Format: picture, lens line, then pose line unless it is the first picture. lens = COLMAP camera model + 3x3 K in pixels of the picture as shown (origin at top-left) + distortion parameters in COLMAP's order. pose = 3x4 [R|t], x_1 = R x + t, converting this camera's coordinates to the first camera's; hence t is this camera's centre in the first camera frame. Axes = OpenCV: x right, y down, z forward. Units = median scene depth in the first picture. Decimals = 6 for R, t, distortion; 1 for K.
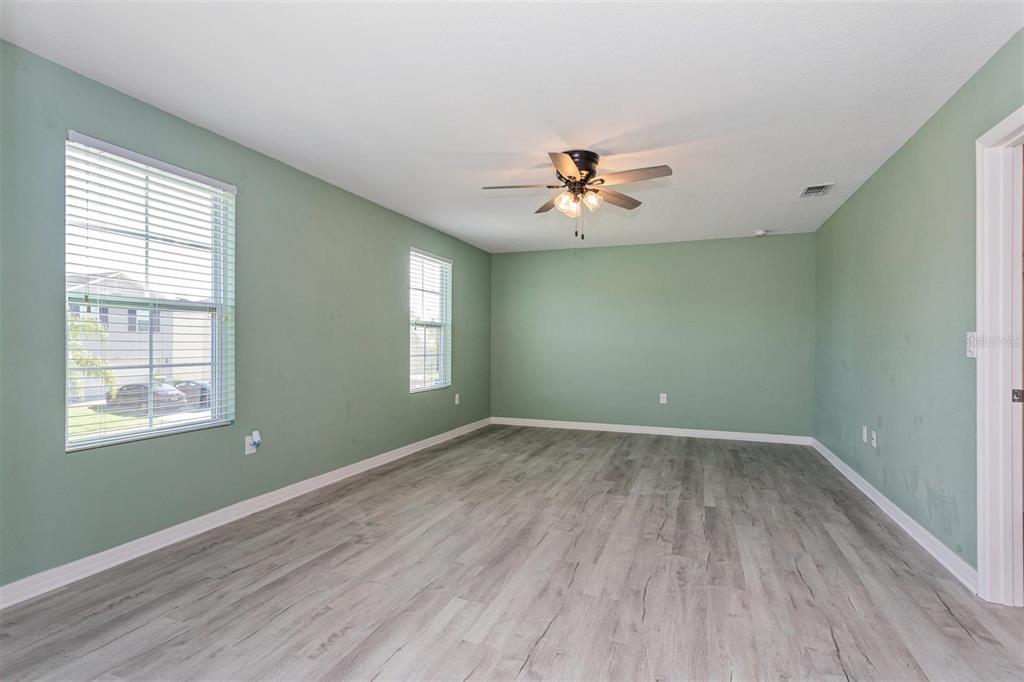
lens RADIAL K [[491.7, 0, 509.3], [0, 491.7, 347.0], [0, 0, 1]] dist [0.004623, 0.000387]
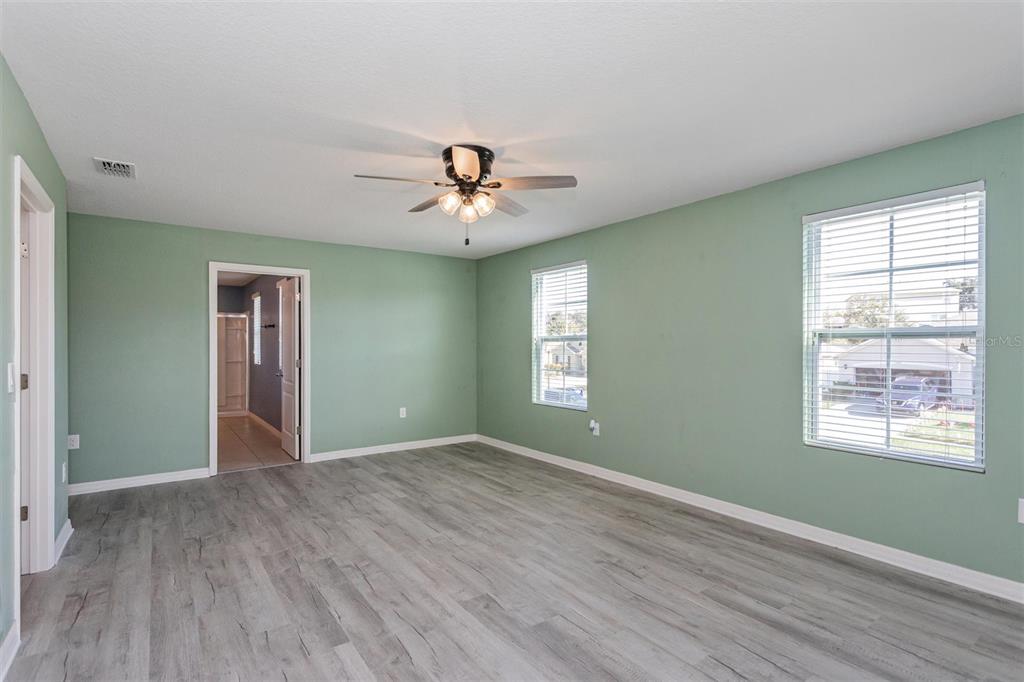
lens RADIAL K [[491.7, 0, 509.3], [0, 491.7, 347.0], [0, 0, 1]] dist [0.004623, 0.000387]
pose [[-0.547124, -0.003713, -0.837043, 0.901985], [-0.007023, 0.999975, 0.000154, -0.048944], [0.837022, 0.005963, -0.547137, 1.684104]]
